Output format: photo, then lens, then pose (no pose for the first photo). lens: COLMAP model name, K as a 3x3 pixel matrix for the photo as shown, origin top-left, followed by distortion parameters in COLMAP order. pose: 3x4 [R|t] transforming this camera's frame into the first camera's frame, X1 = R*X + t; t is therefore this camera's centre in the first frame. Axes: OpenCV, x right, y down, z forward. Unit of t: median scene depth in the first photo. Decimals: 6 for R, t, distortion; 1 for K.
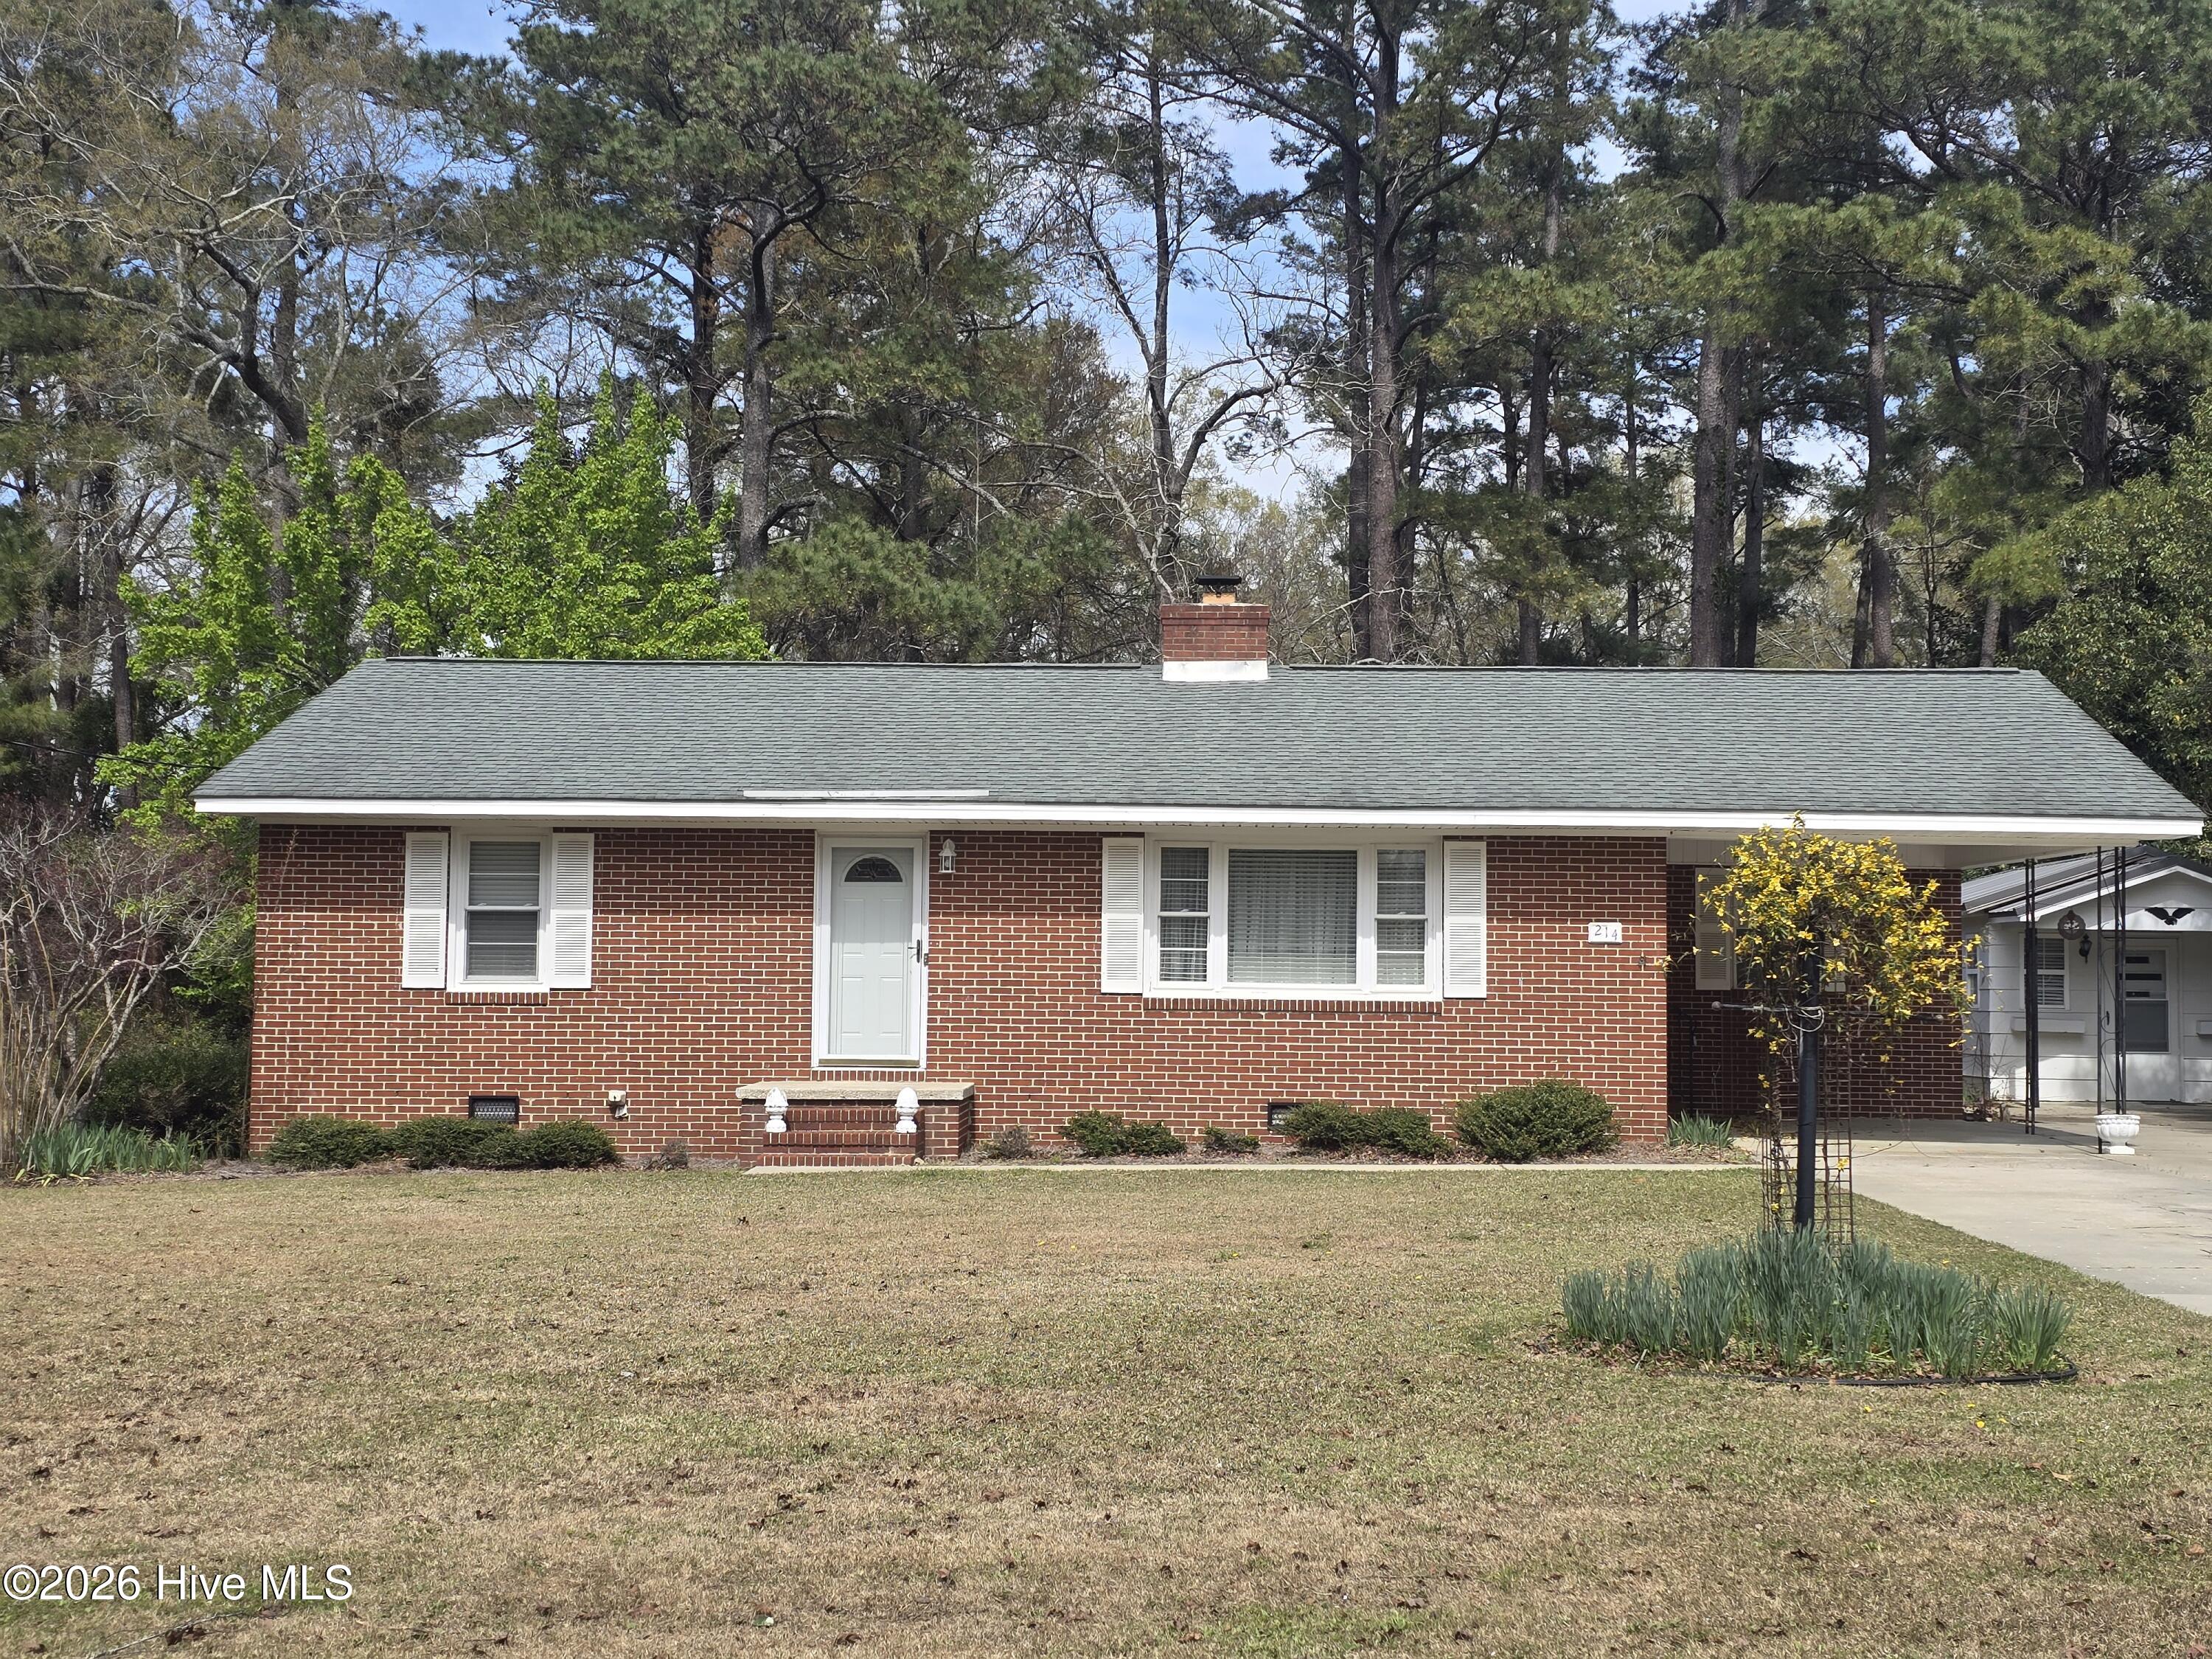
lens RADIAL K [[2996.5, 0, 1106.0], [0, 2996.5, 829.5], [0, 0, 1]] dist [0.107719, -0.025619]
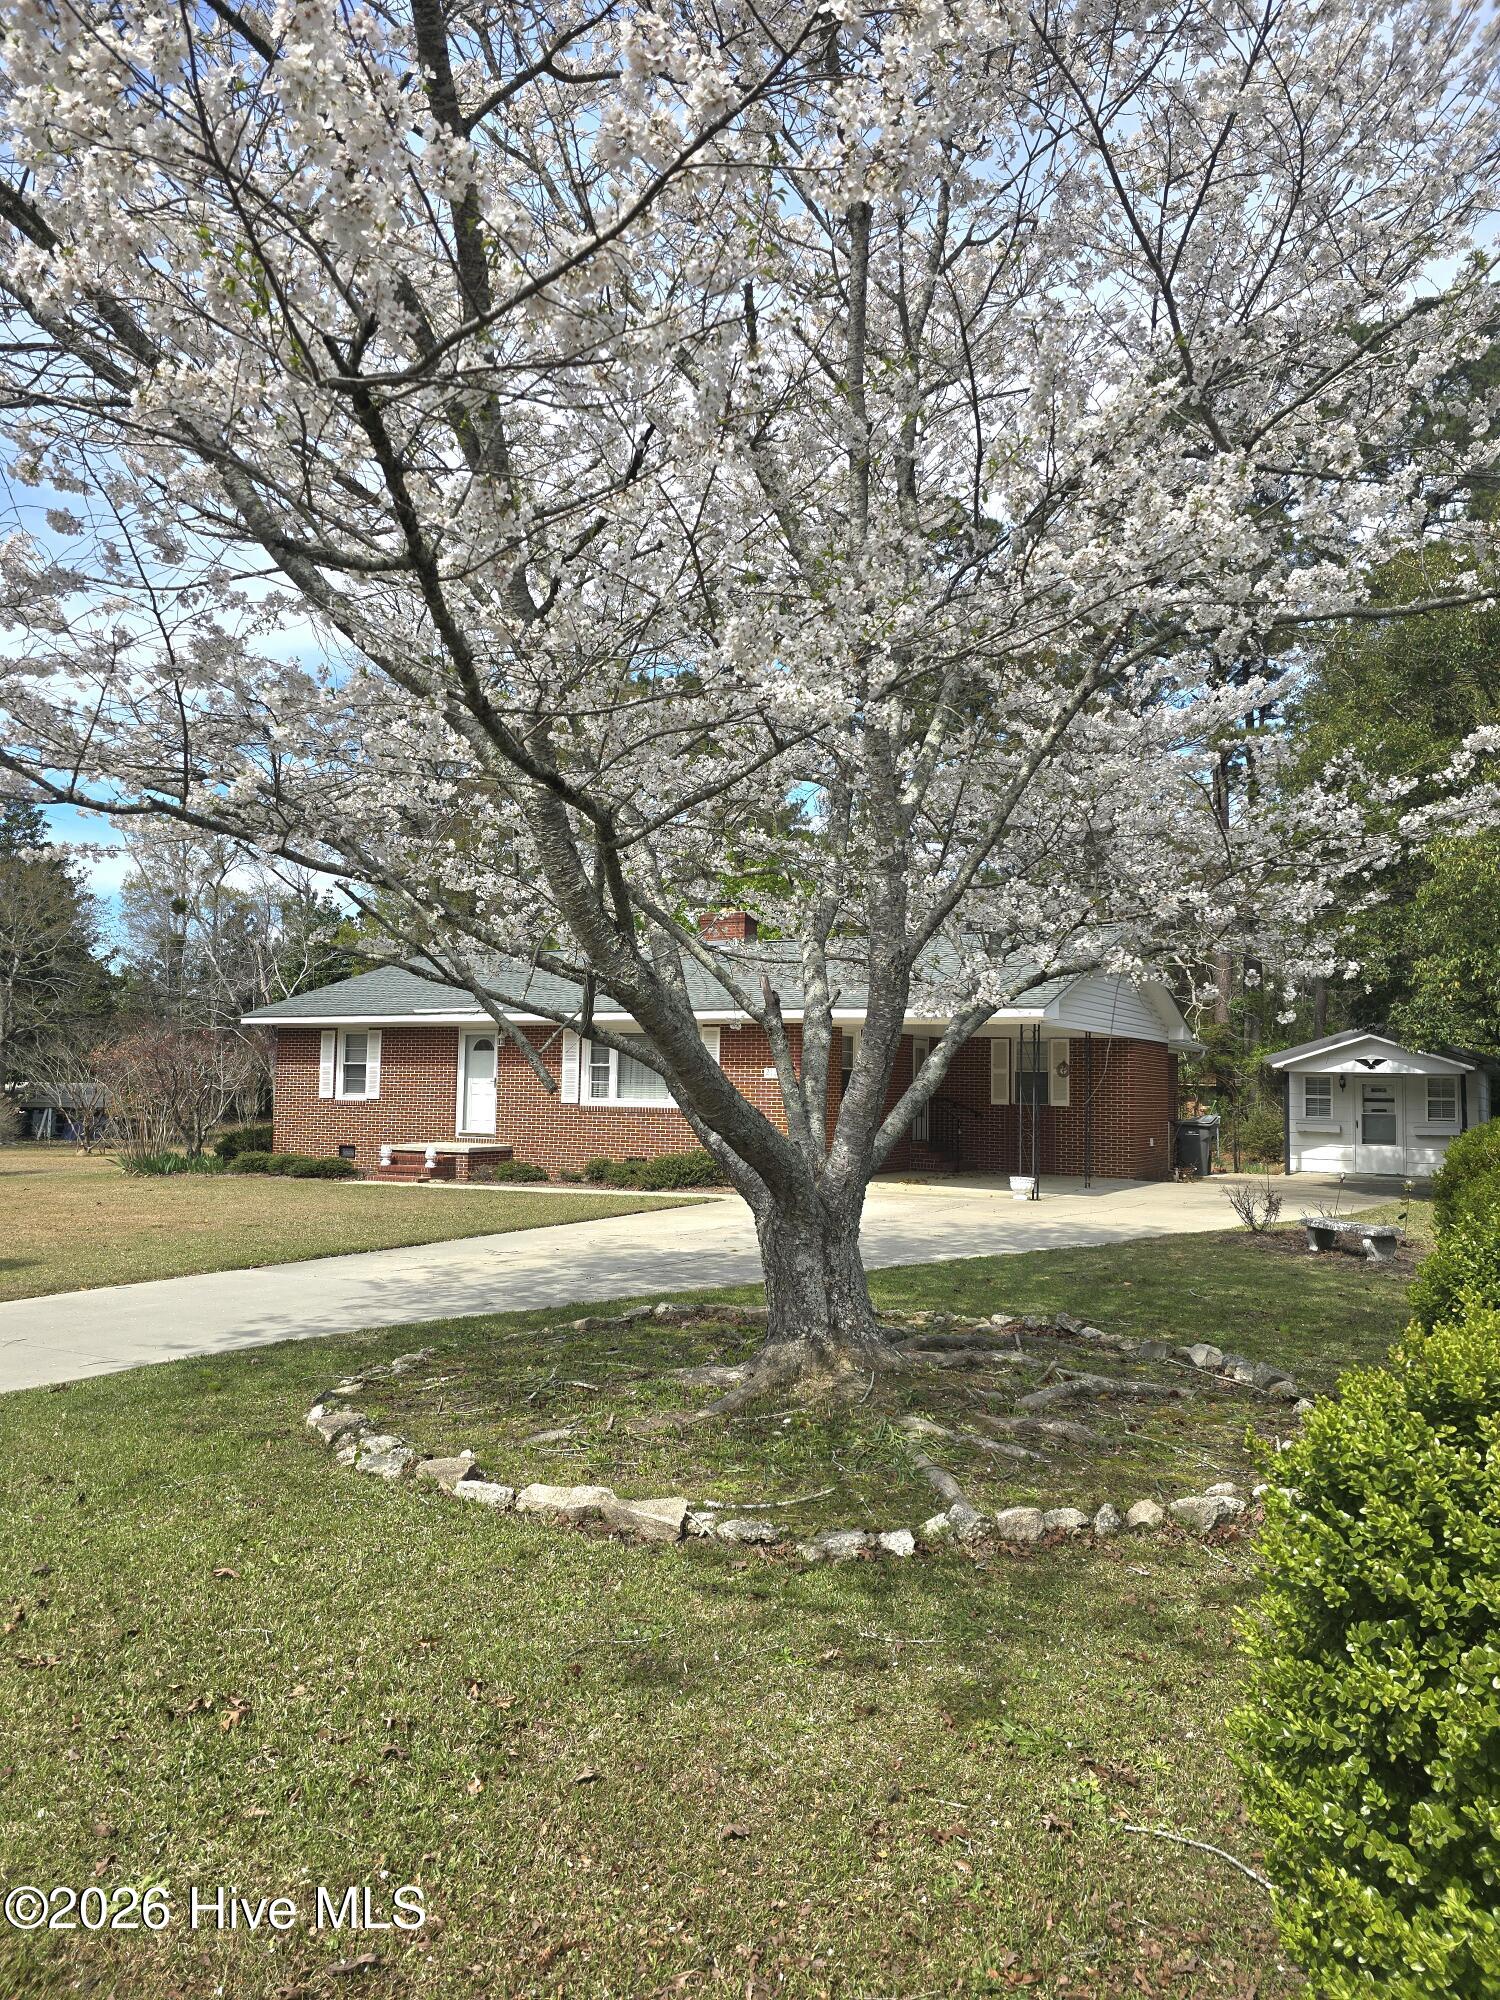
lens RADIAL K [[1363.0, 0, 750.0], [0, 1363.0, 1000.0], [0, 0, 1]] dist [0.050371, -0.001125]
pose [[0.886380, -0.025737, -0.462242, 0.549537], [0.015768, 0.999553, -0.025416, 0.009402], [0.462689, 0.015239, 0.886390, 0.221086]]
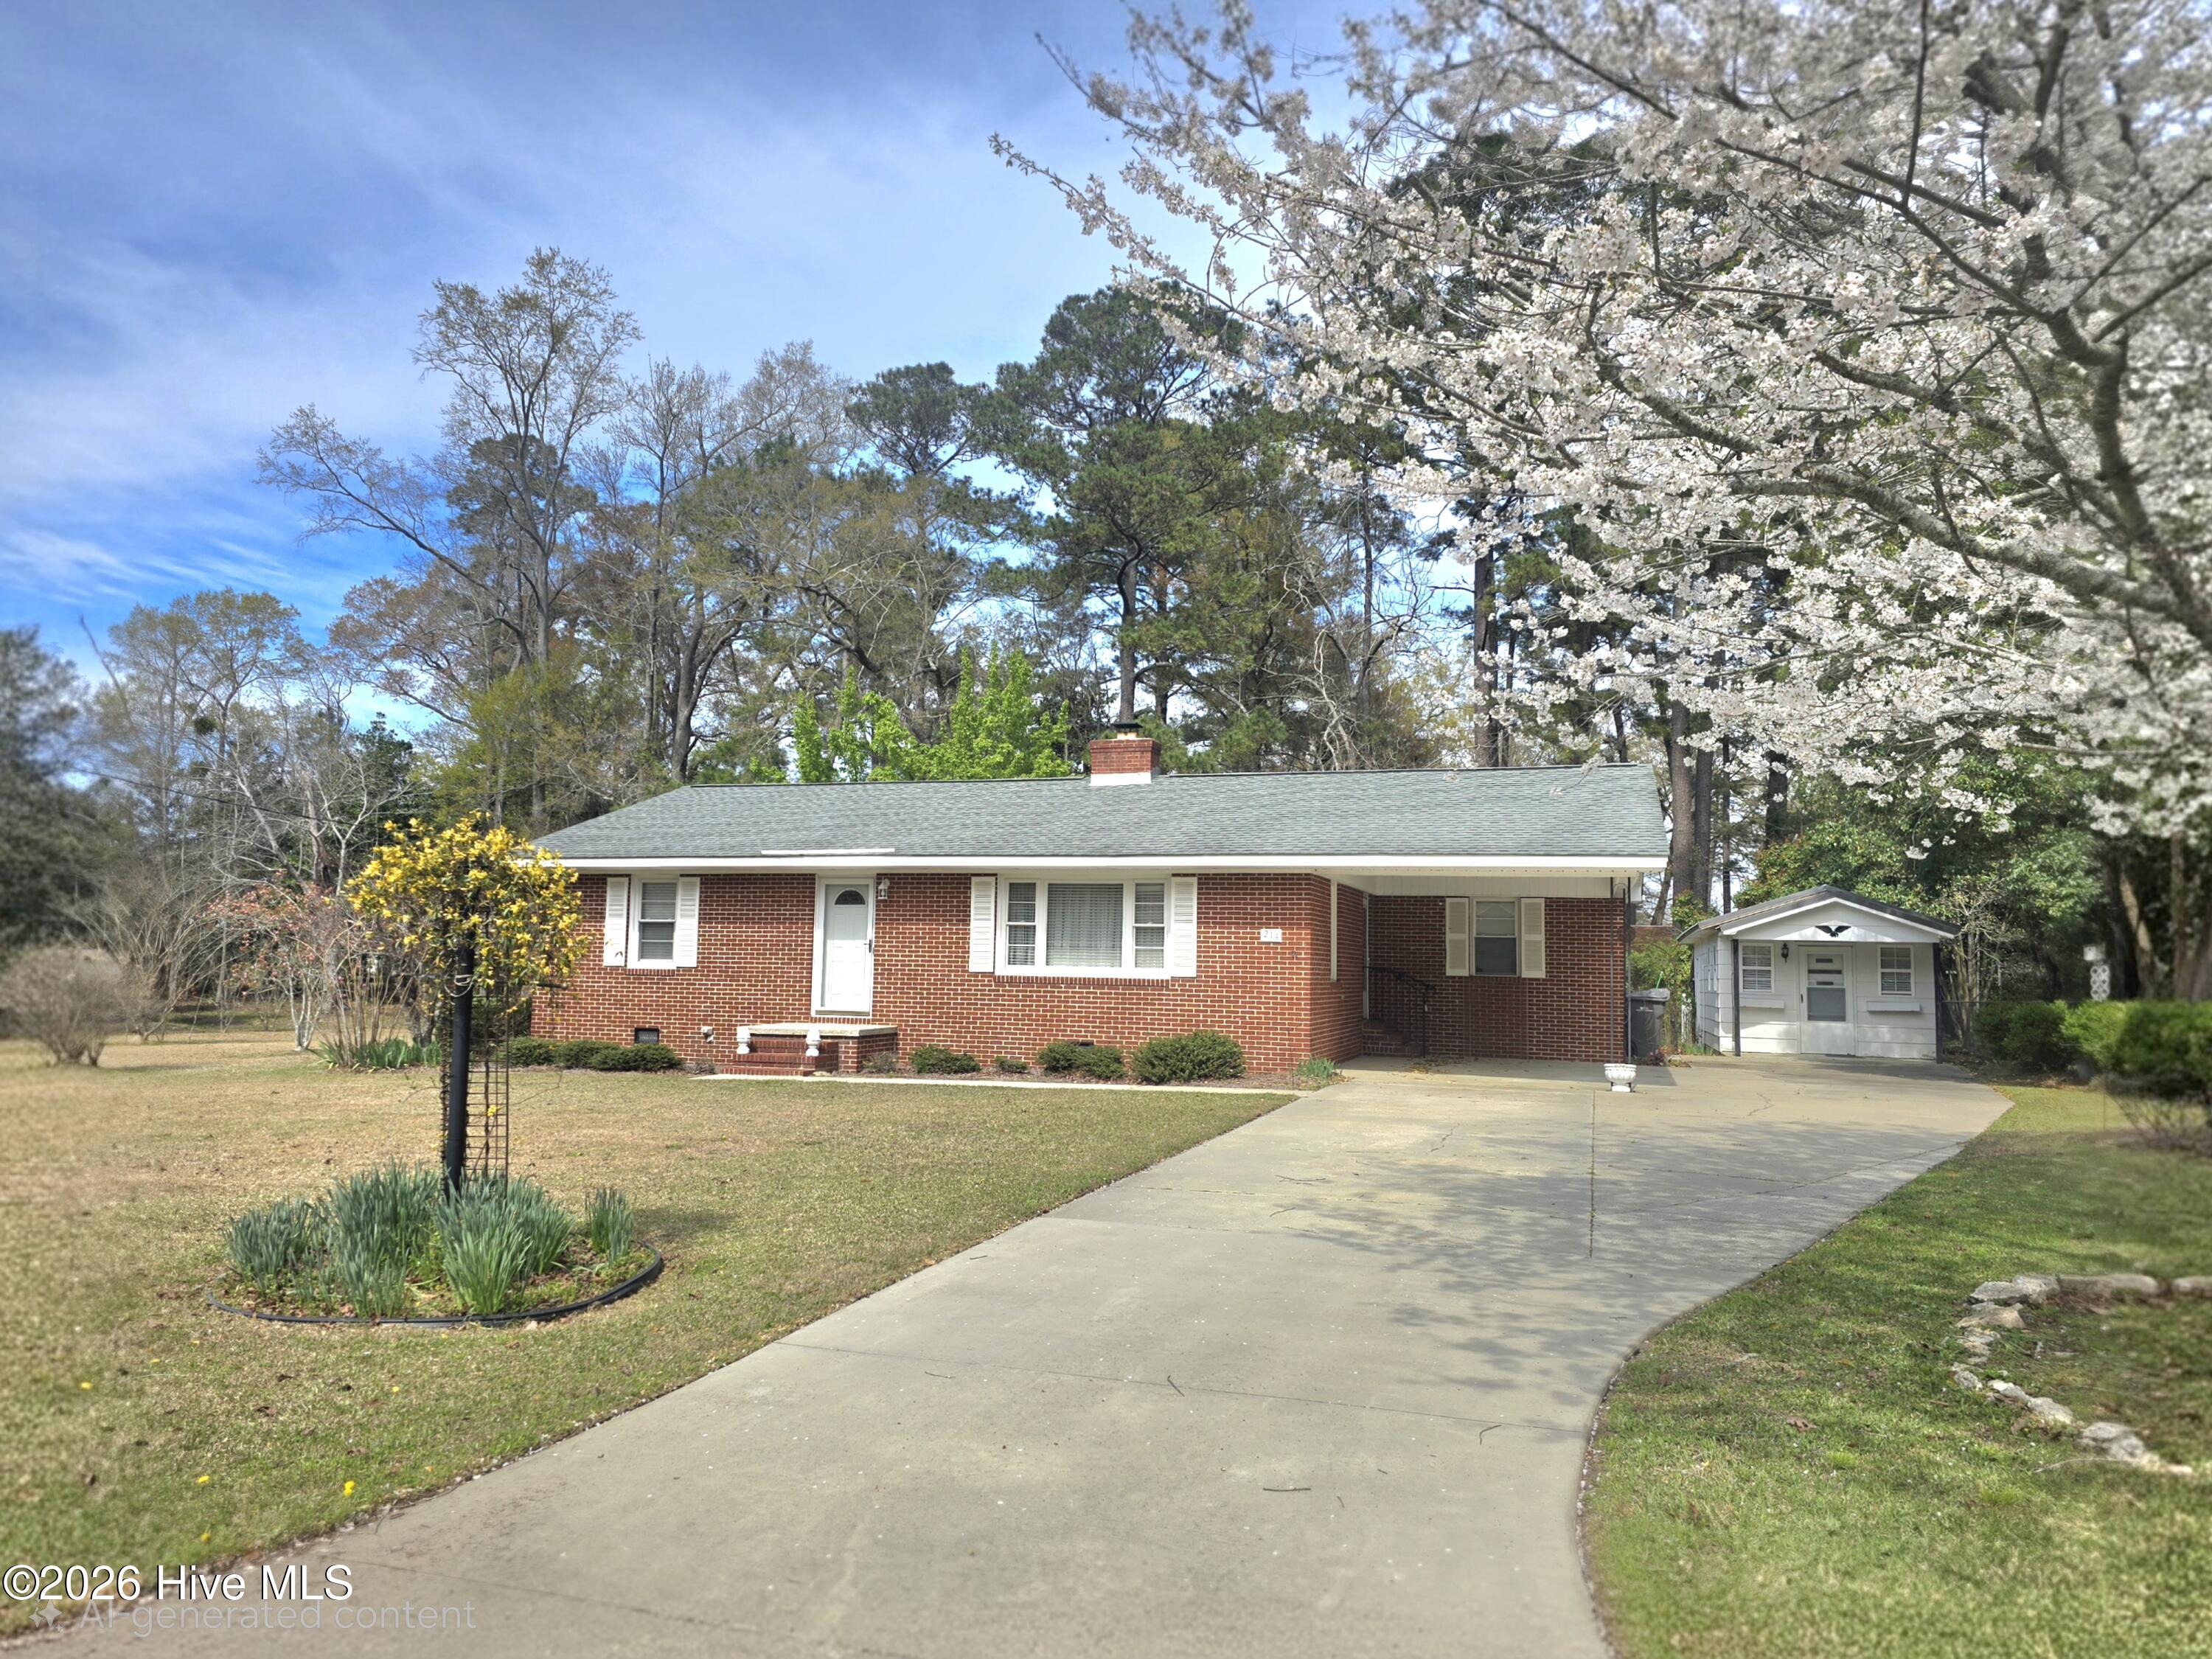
lens RADIAL K [[1507.5, 0, 1093.9], [0, 1507.5, 836.4], [0, 0, 1]] dist [0.050371, -0.001125]
pose [[0.958141, -0.016070, -0.285845, 0.297264], [0.004642, 0.999164, -0.040613, 0.014518], [0.286259, 0.037586, 0.957415, 0.231028]]
